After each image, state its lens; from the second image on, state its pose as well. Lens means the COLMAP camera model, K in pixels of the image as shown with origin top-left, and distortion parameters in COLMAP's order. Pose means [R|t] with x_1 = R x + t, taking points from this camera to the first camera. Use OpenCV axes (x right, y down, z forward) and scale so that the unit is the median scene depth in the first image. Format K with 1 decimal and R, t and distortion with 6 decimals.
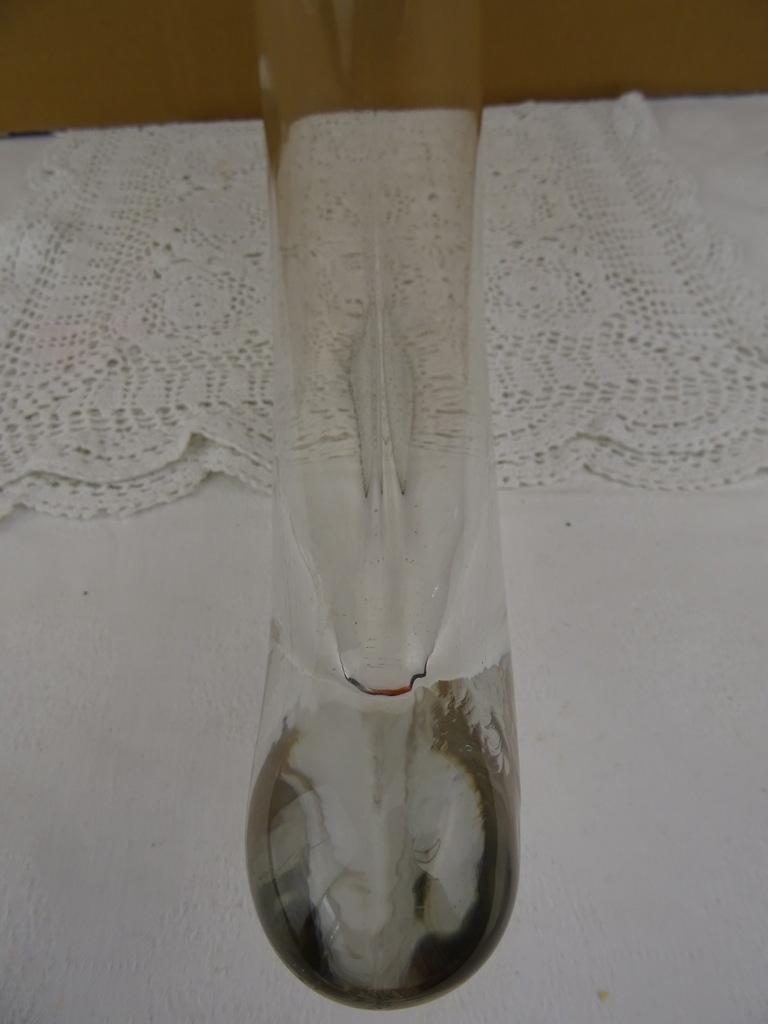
lens RADIAL K [[725.5, 0, 384.0], [0, 725.5, 512.0], [0, 0, 1]] dist [0.001892, -0.006394]
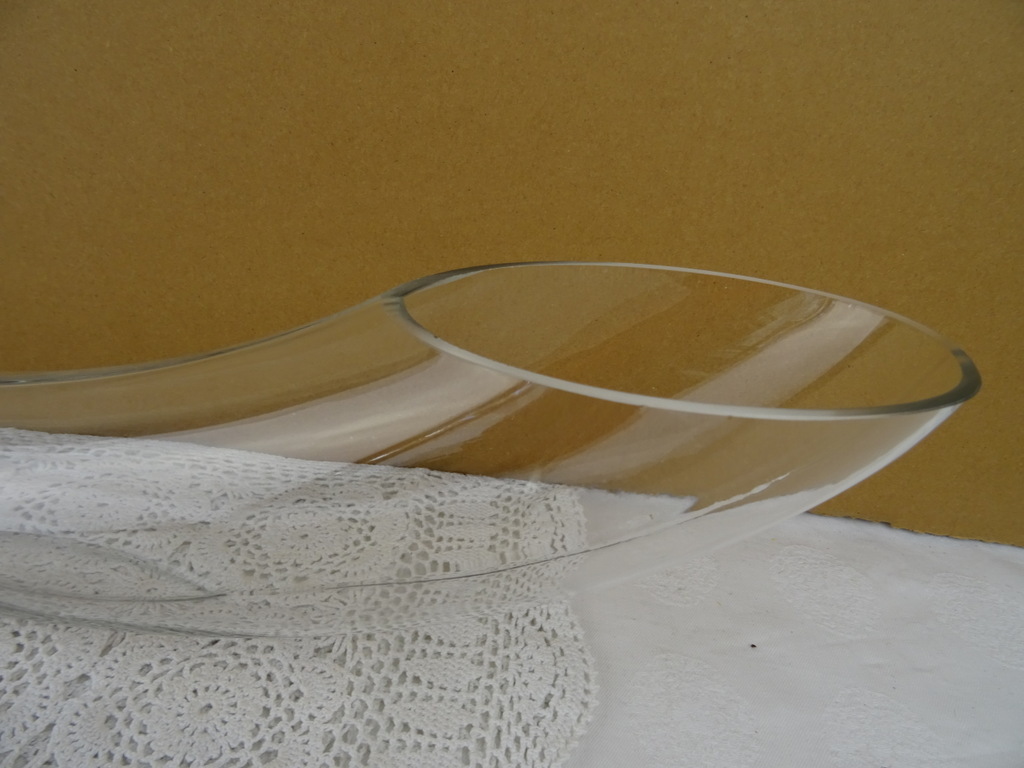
lens RADIAL K [[727.2, 0, 512.0], [0, 727.2, 384.0], [0, 0, 1]] dist [0.001940, -0.005432]
pose [[0.980588, 0.190086, -0.048113, 0.363724], [-0.194059, 0.905661, -0.376988, -0.478175], [-0.028086, 0.379006, 0.924968, 0.416870]]
